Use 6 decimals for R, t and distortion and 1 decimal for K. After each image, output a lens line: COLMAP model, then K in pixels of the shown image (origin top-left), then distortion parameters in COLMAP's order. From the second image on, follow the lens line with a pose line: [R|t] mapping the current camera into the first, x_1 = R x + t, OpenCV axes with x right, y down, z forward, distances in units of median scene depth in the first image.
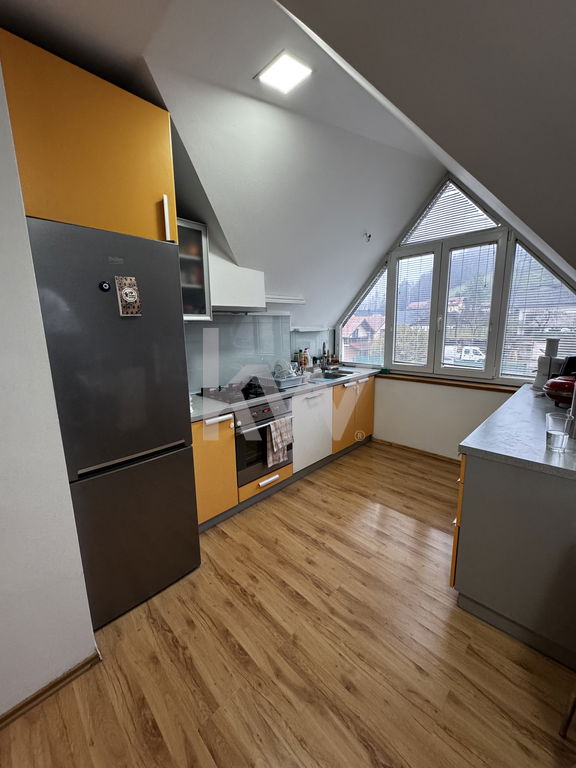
lens RADIAL K [[305.7, 0, 287.0], [0, 305.7, 382.5], [0, 0, 1]] dist [-0.001488, -0.000224]
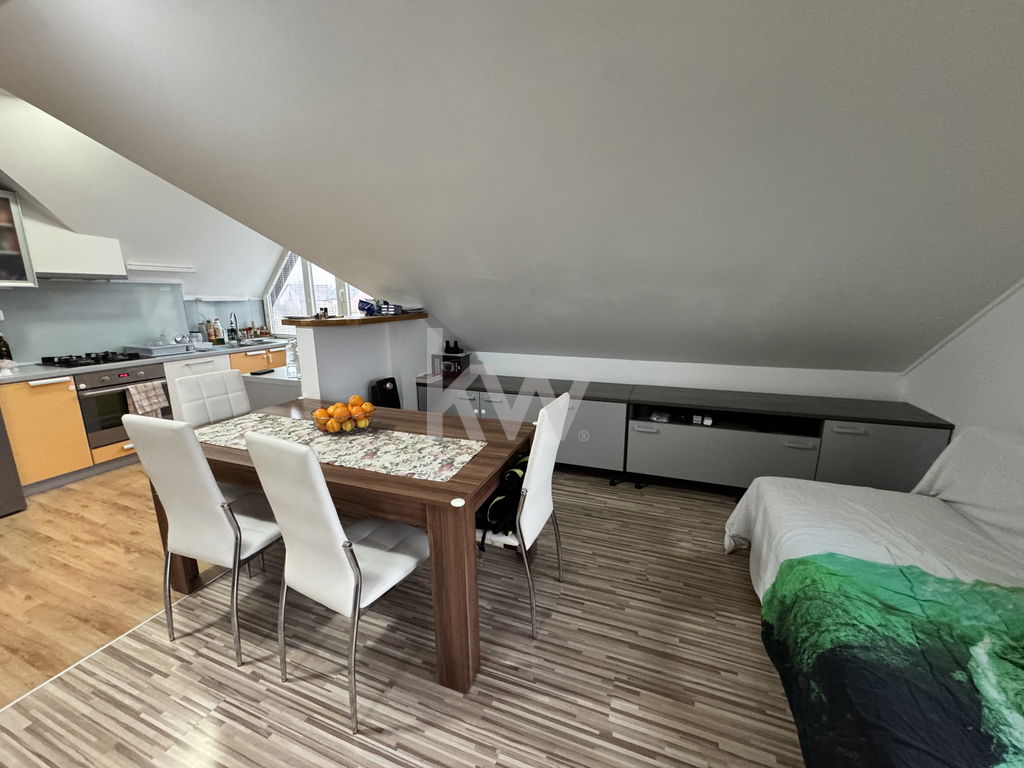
lens RADIAL K [[407.7, 0, 512.8], [0, 407.7, 384.3], [0, 0, 1]] dist [-0.001488, -0.000224]
pose [[0.916123, -0.068781, 0.394952, 0.590133], [0.060538, 0.997610, 0.033311, 0.155868], [-0.396299, -0.006607, 0.918098, -0.791571]]
